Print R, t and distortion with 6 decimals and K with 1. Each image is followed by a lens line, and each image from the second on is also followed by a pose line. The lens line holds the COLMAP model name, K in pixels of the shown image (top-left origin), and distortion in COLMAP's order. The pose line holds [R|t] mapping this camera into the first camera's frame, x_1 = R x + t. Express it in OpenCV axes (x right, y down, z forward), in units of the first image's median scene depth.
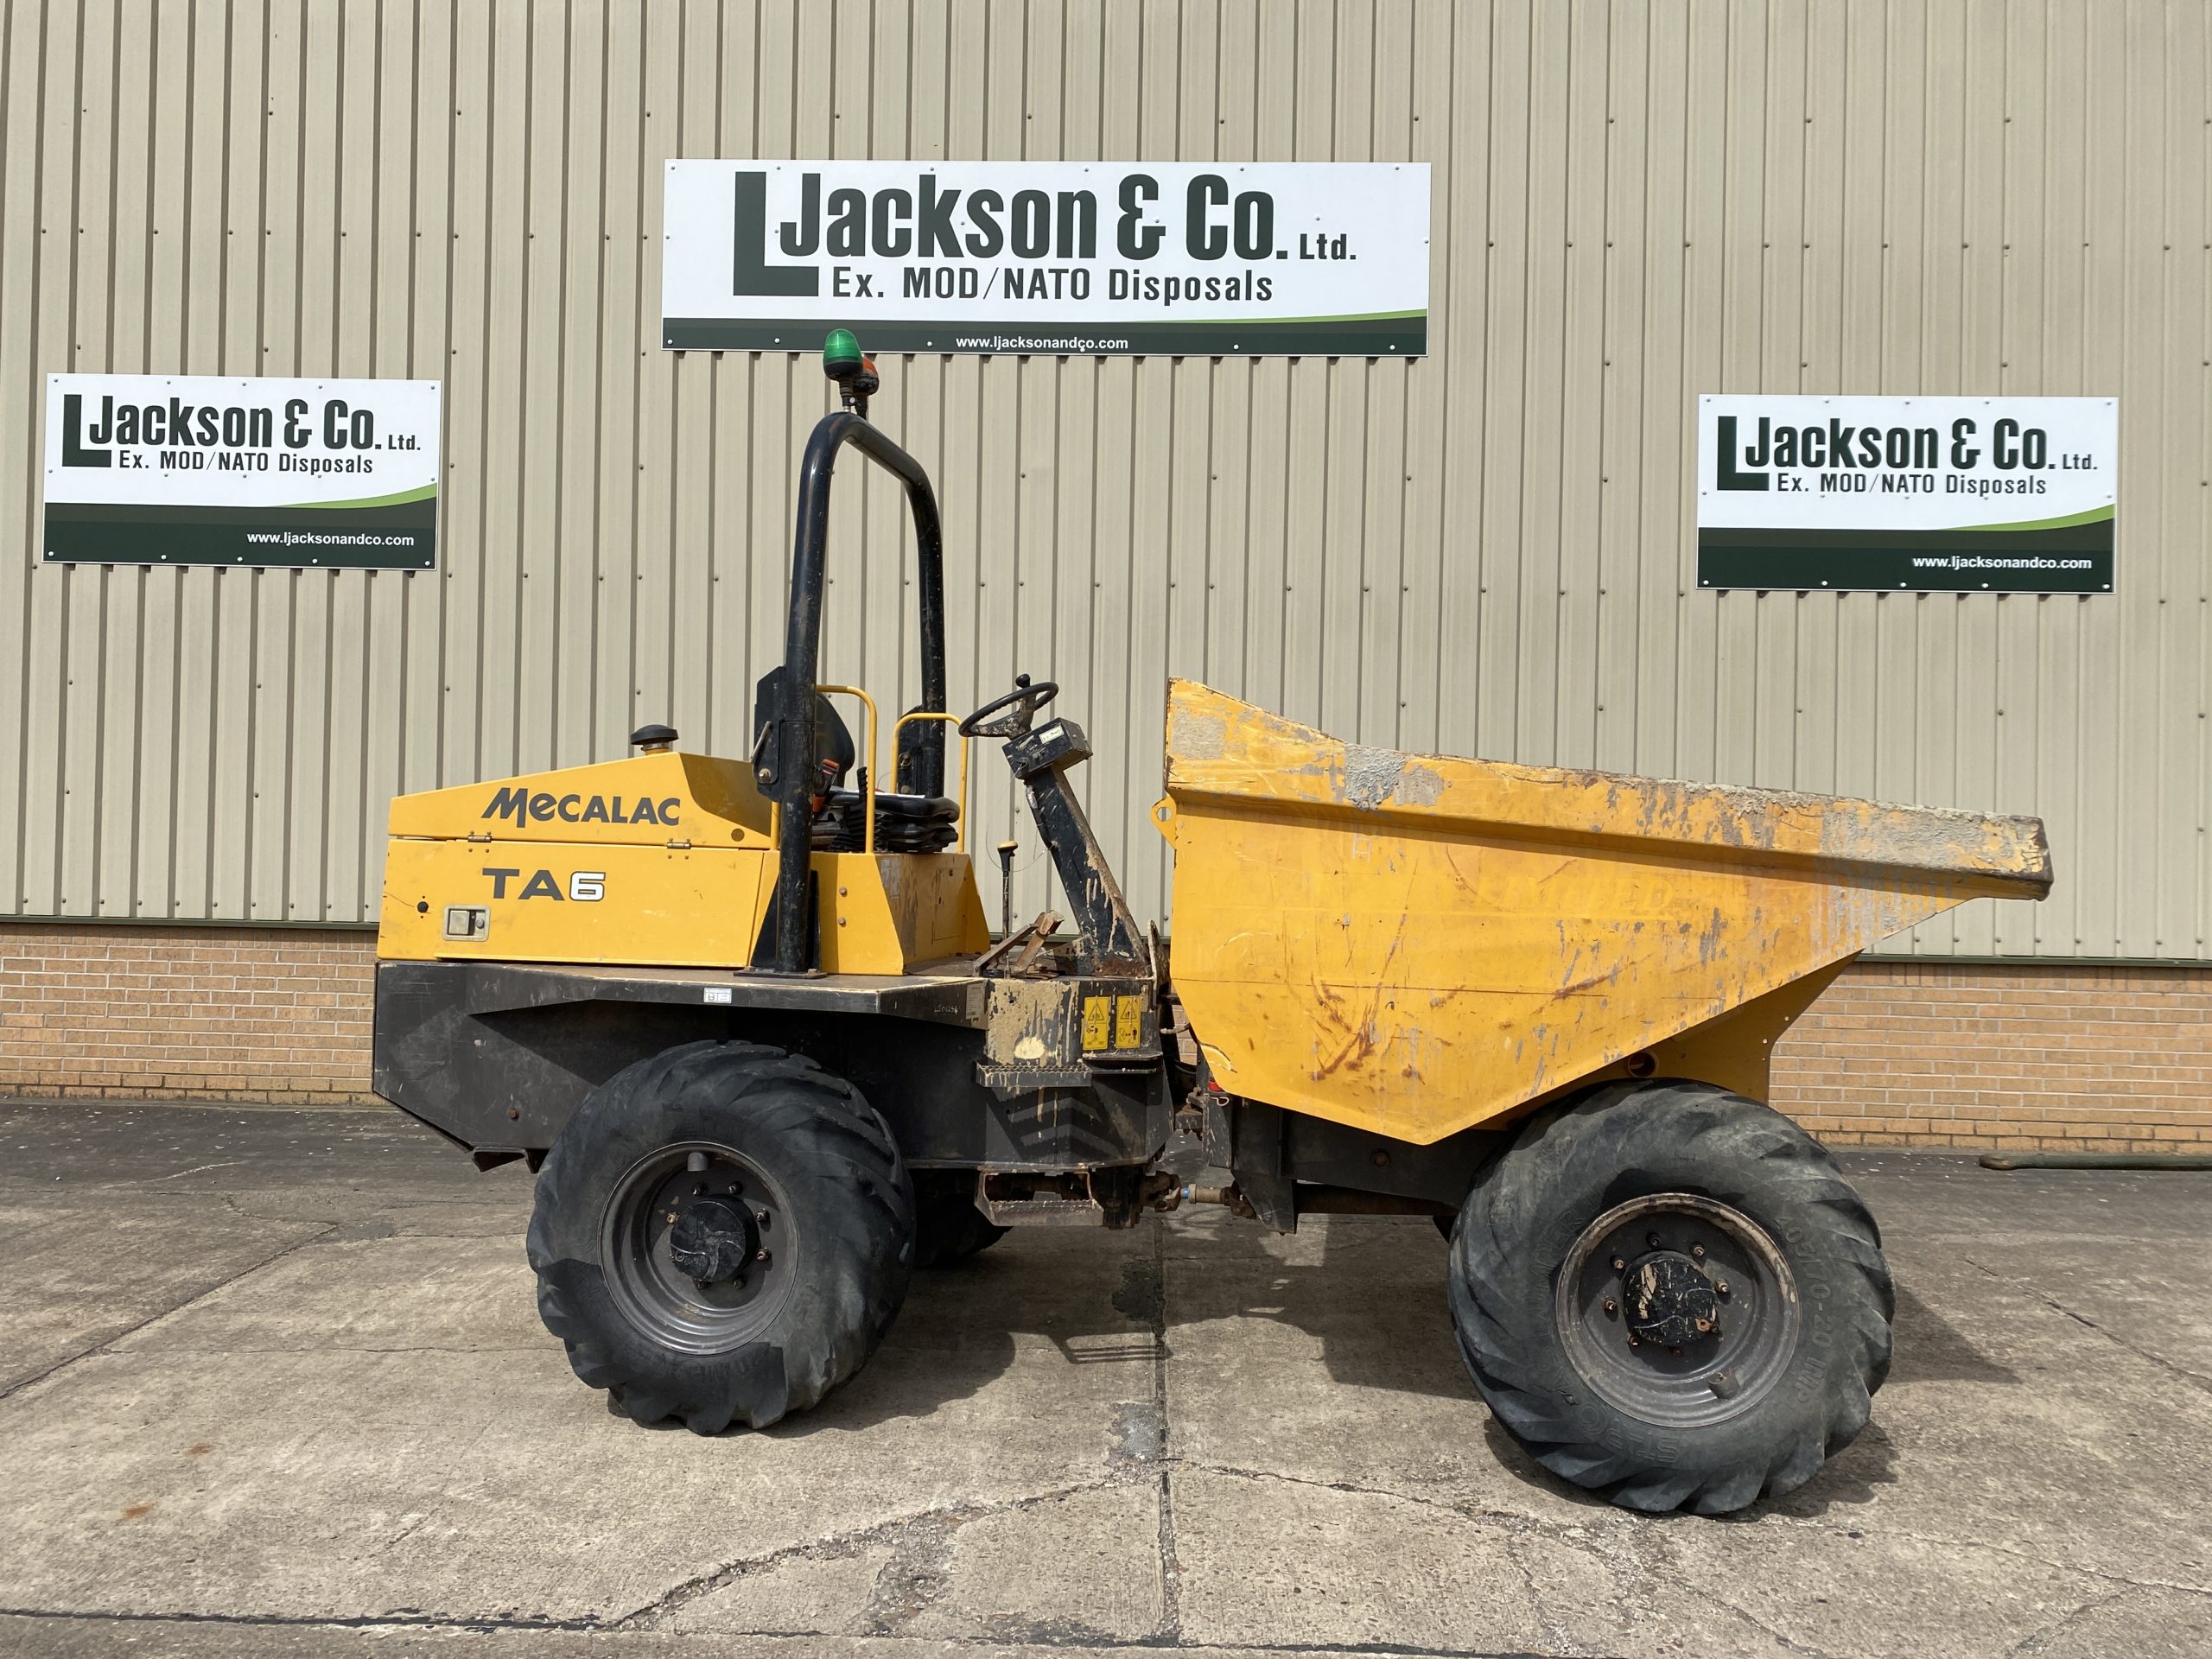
lens RADIAL K [[1679.6, 0, 1098.5], [0, 1679.6, 822.0], [0, 0, 1]] dist [0.048065, -0.059551]
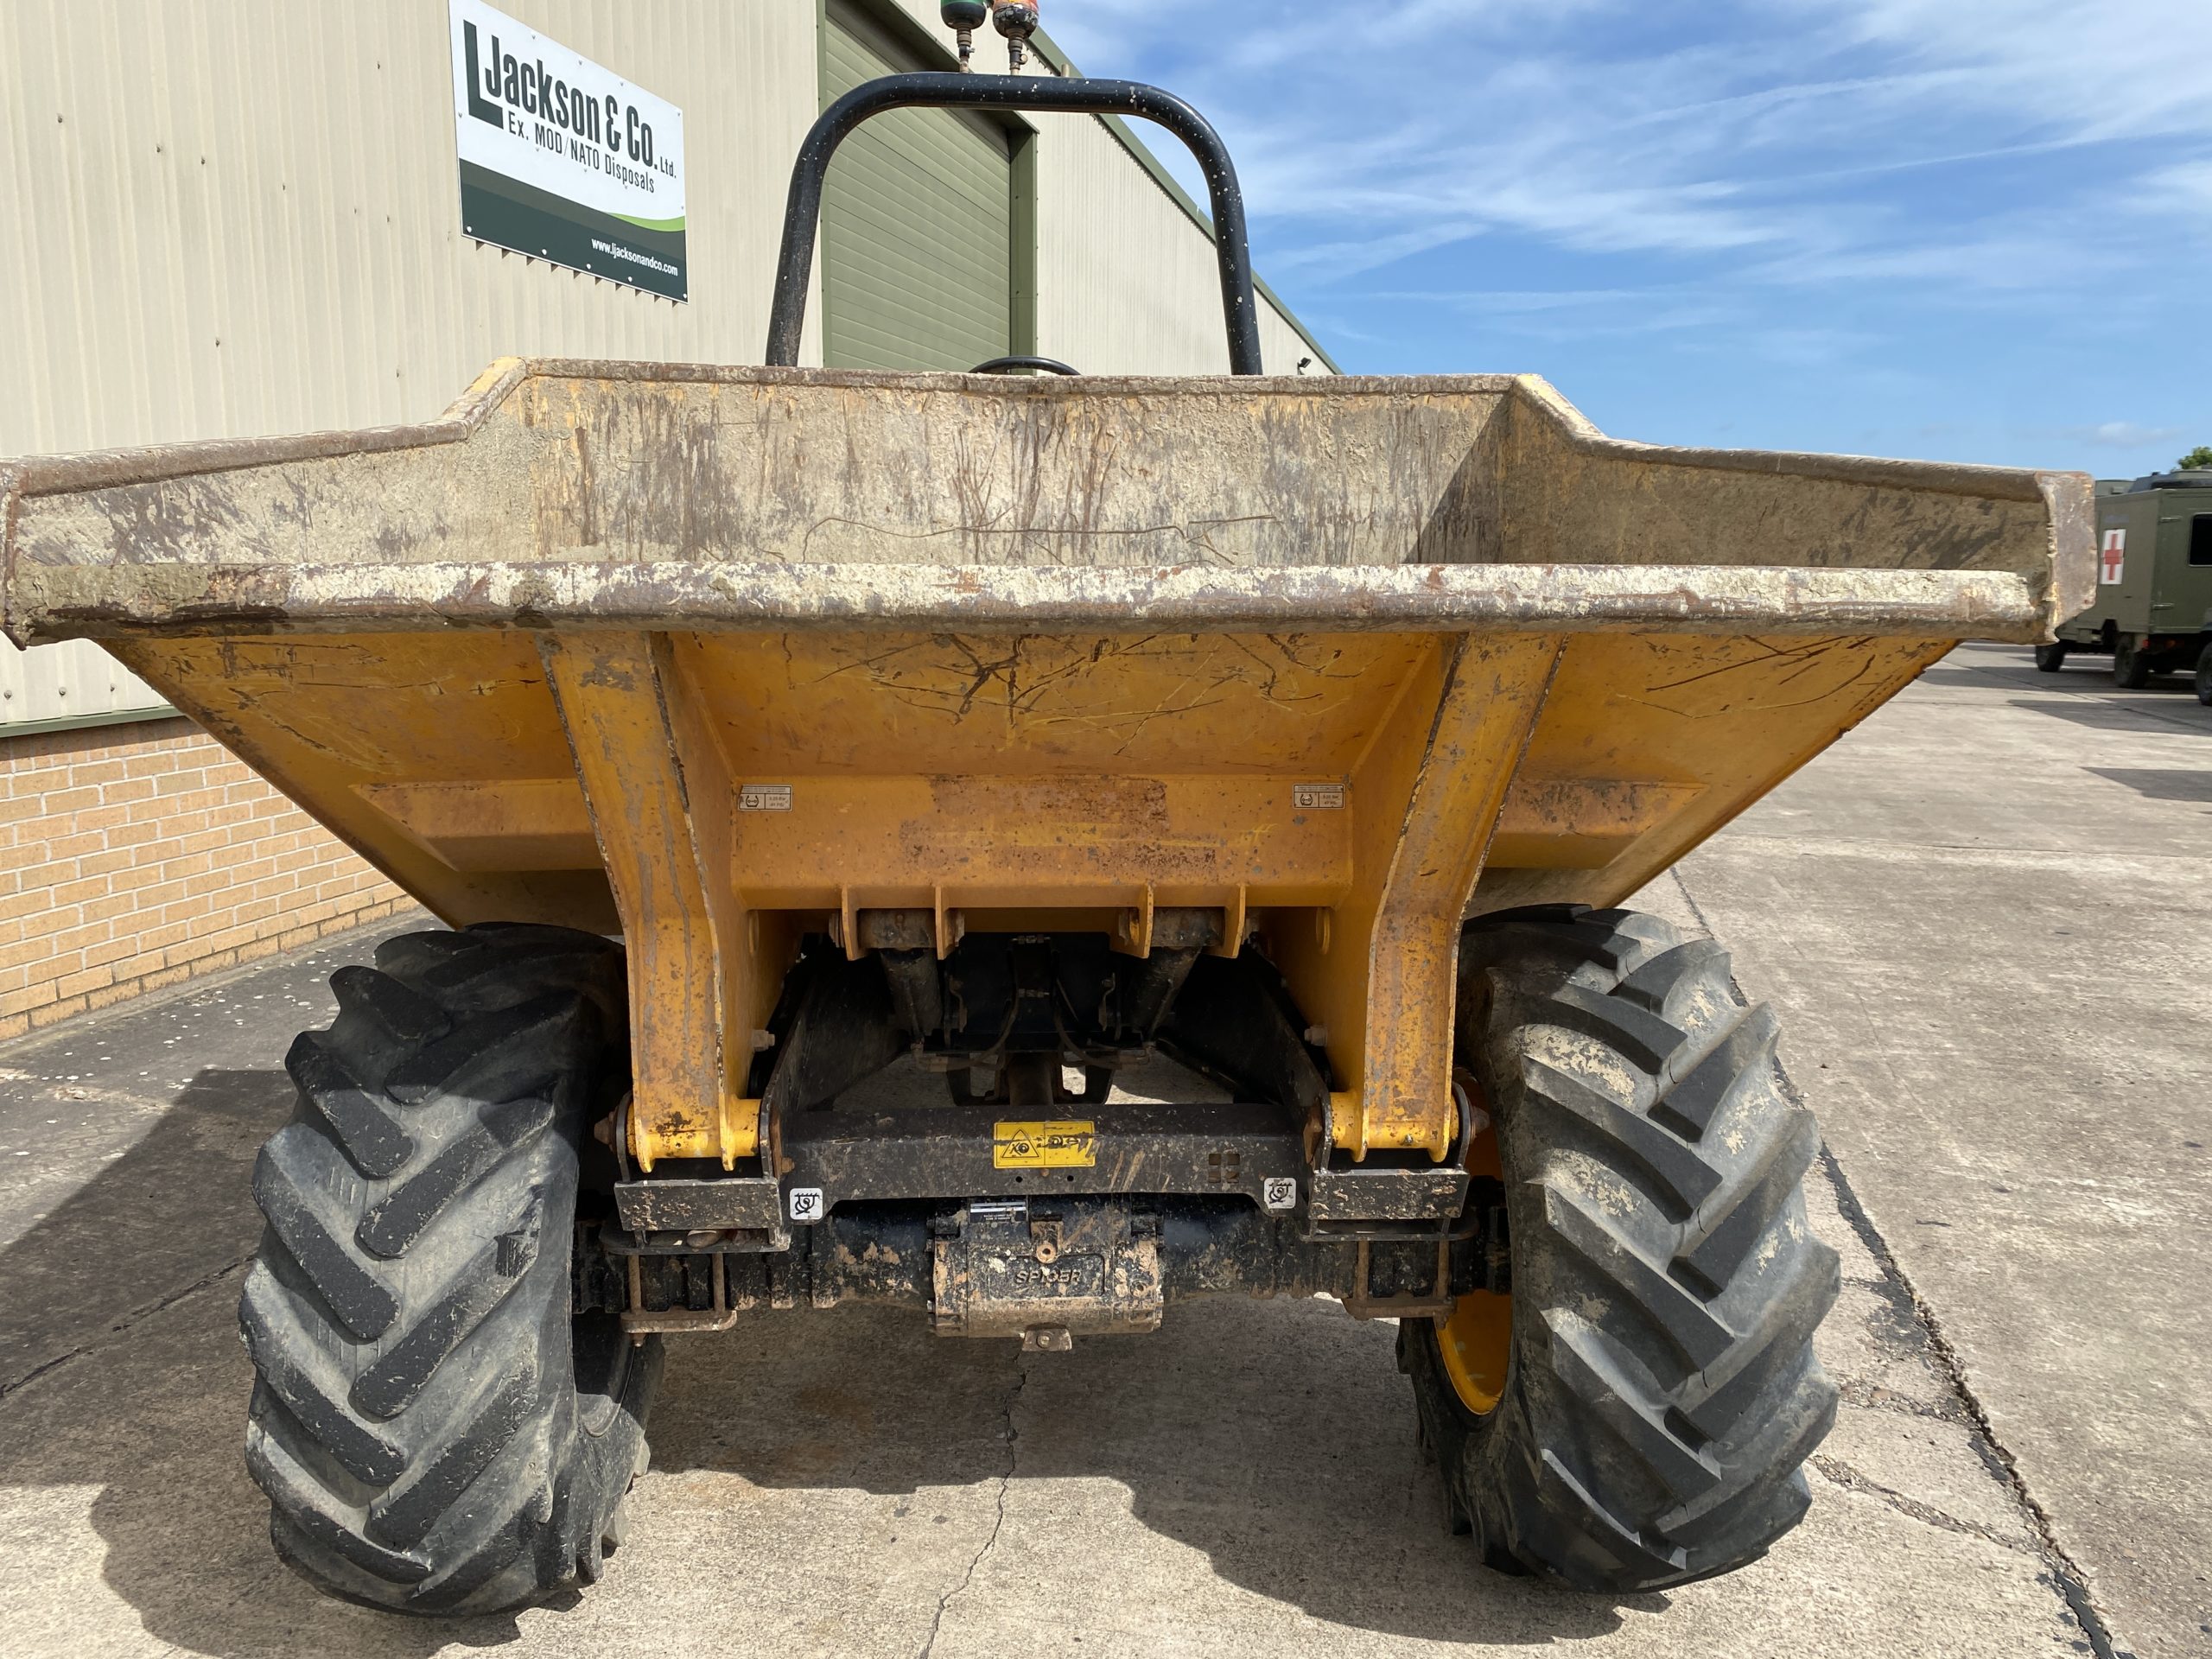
lens RADIAL K [[1694.2, 0, 1084.3], [0, 1694.2, 836.9], [0, 0, 1]] dist [0.009352, 0.003142]
pose [[0.206232, -0.178214, 0.962137, -0.435013], [-0.013523, 0.982662, 0.184914, -0.005309], [-0.978410, -0.051146, 0.200246, 0.513578]]
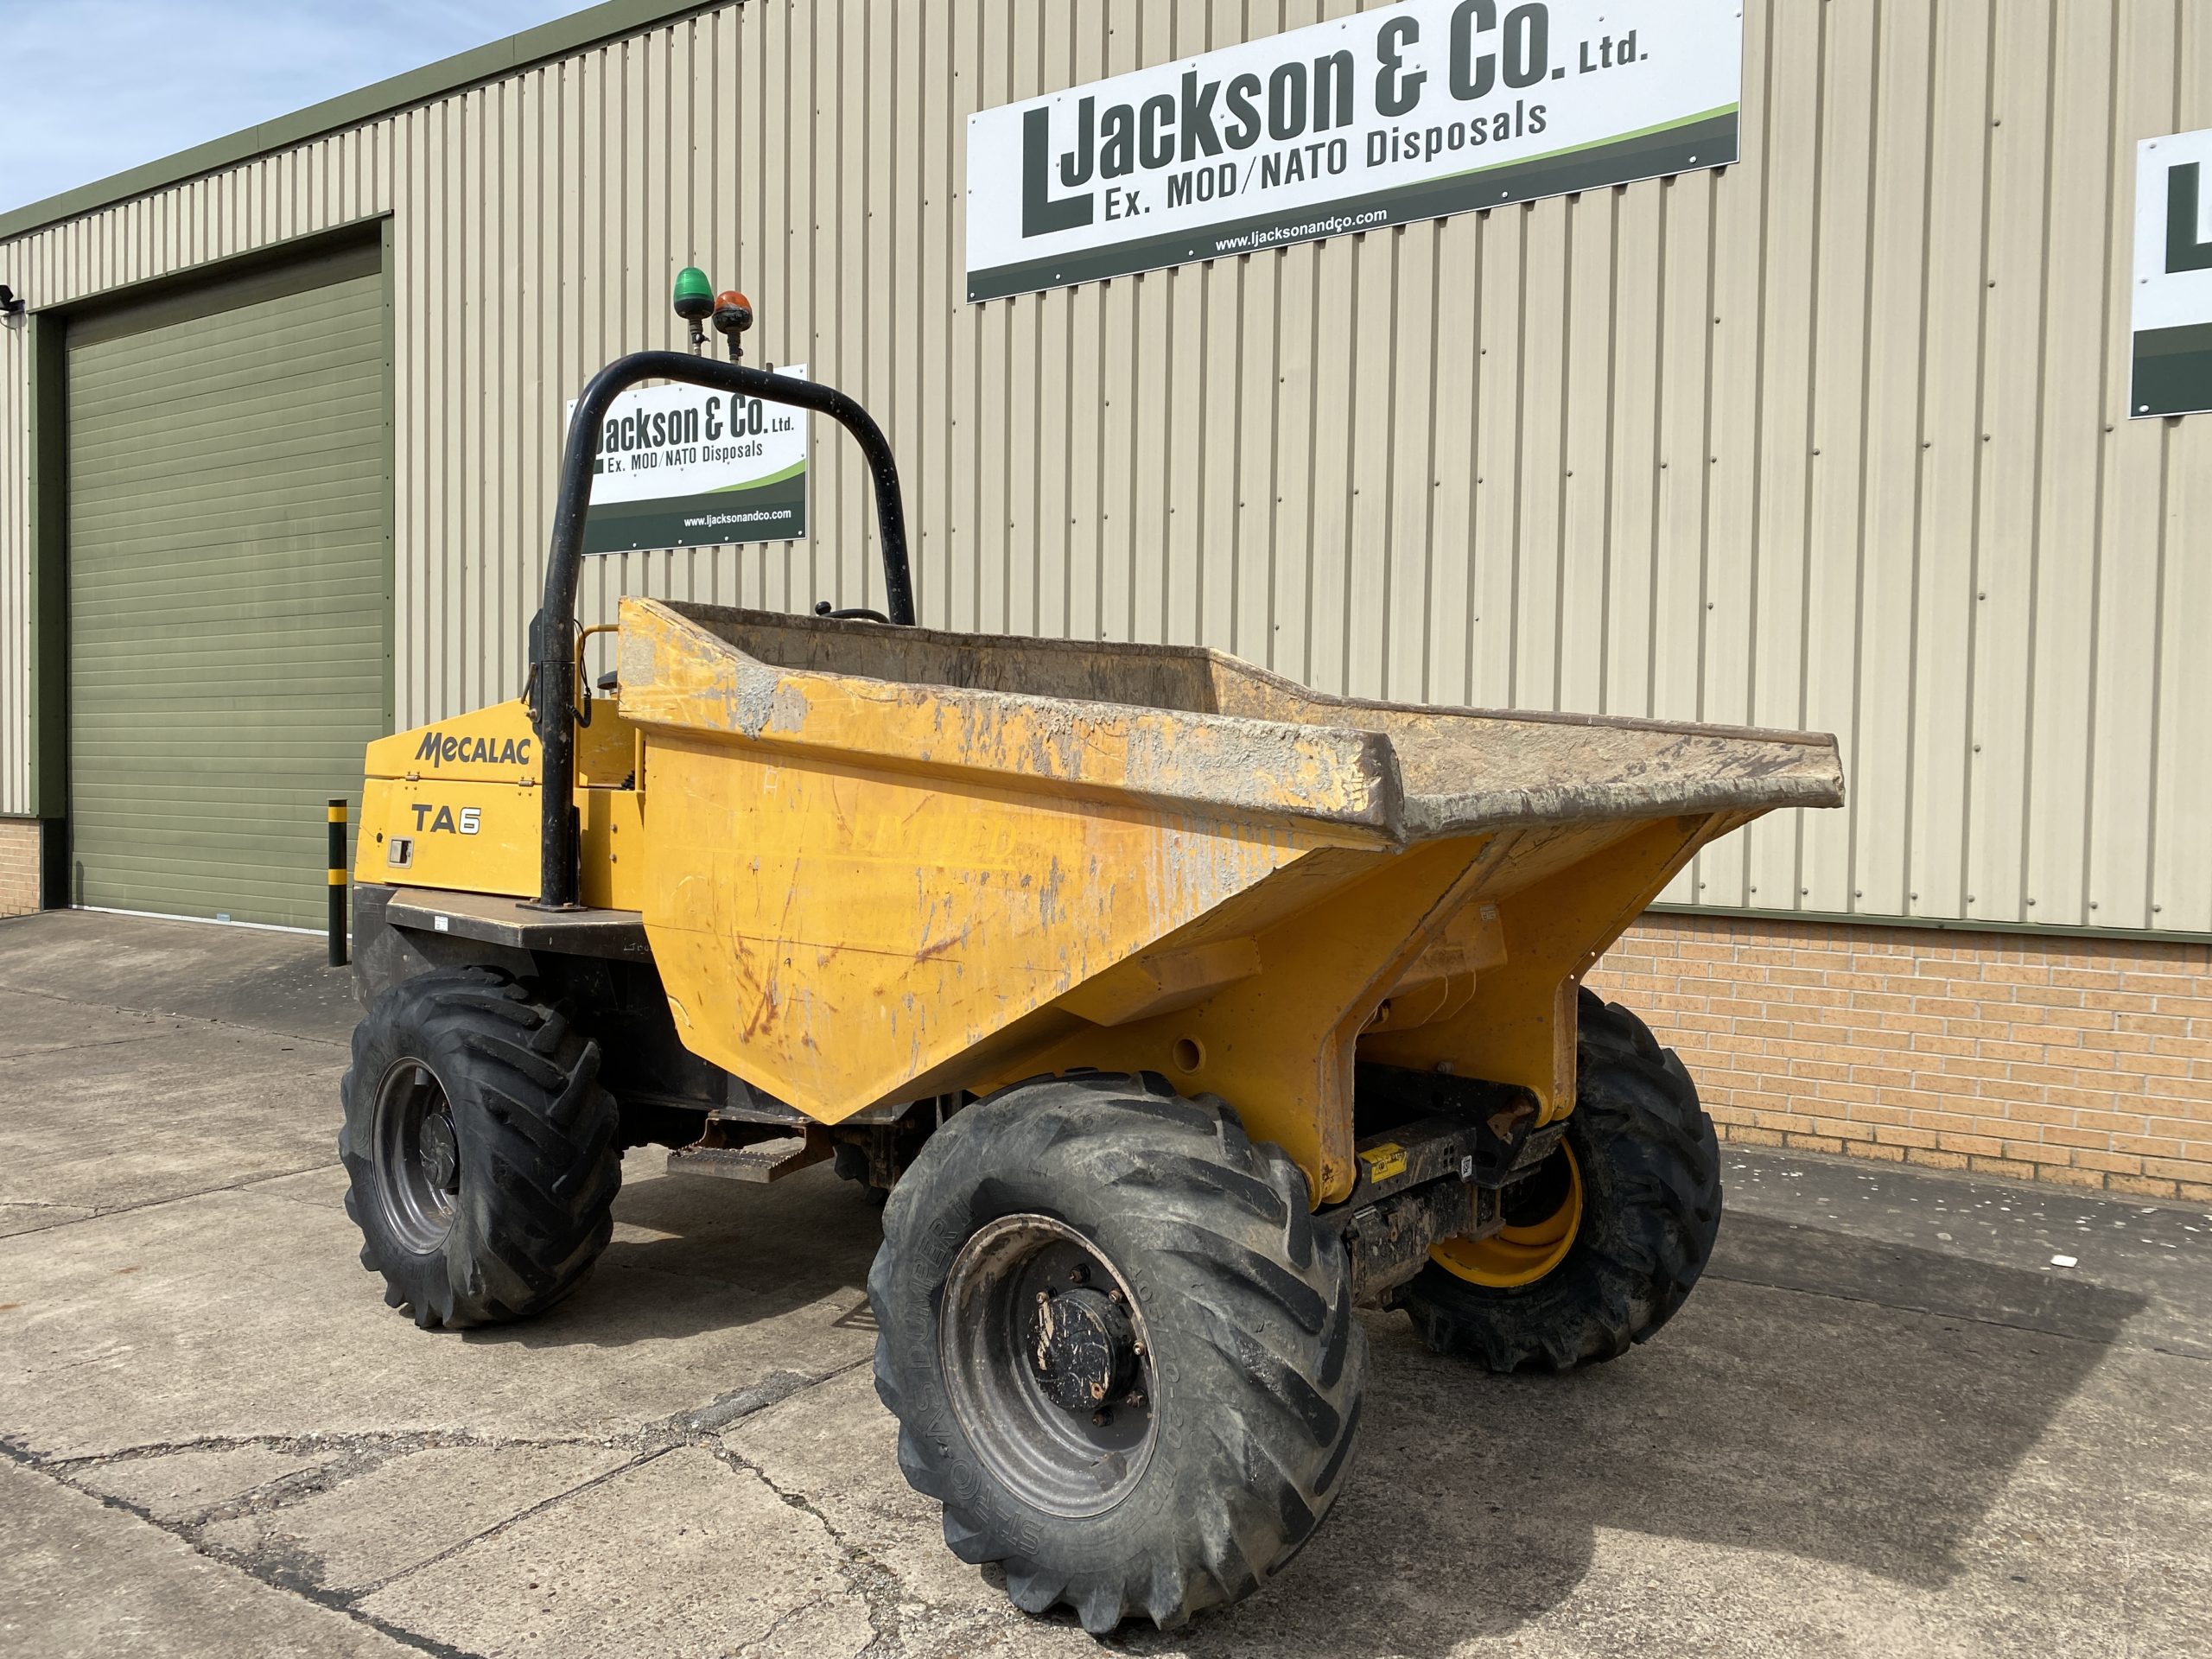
lens RADIAL K [[1692.1, 0, 1108.6], [0, 1692.1, 816.4], [0, 0, 1]] dist [0.011781, 0.001288]
pose [[0.850902, 0.006710, -0.525281, 0.361322], [0.008786, 0.999597, 0.027002, 0.005385], [0.525250, -0.027591, 0.850500, 0.162074]]
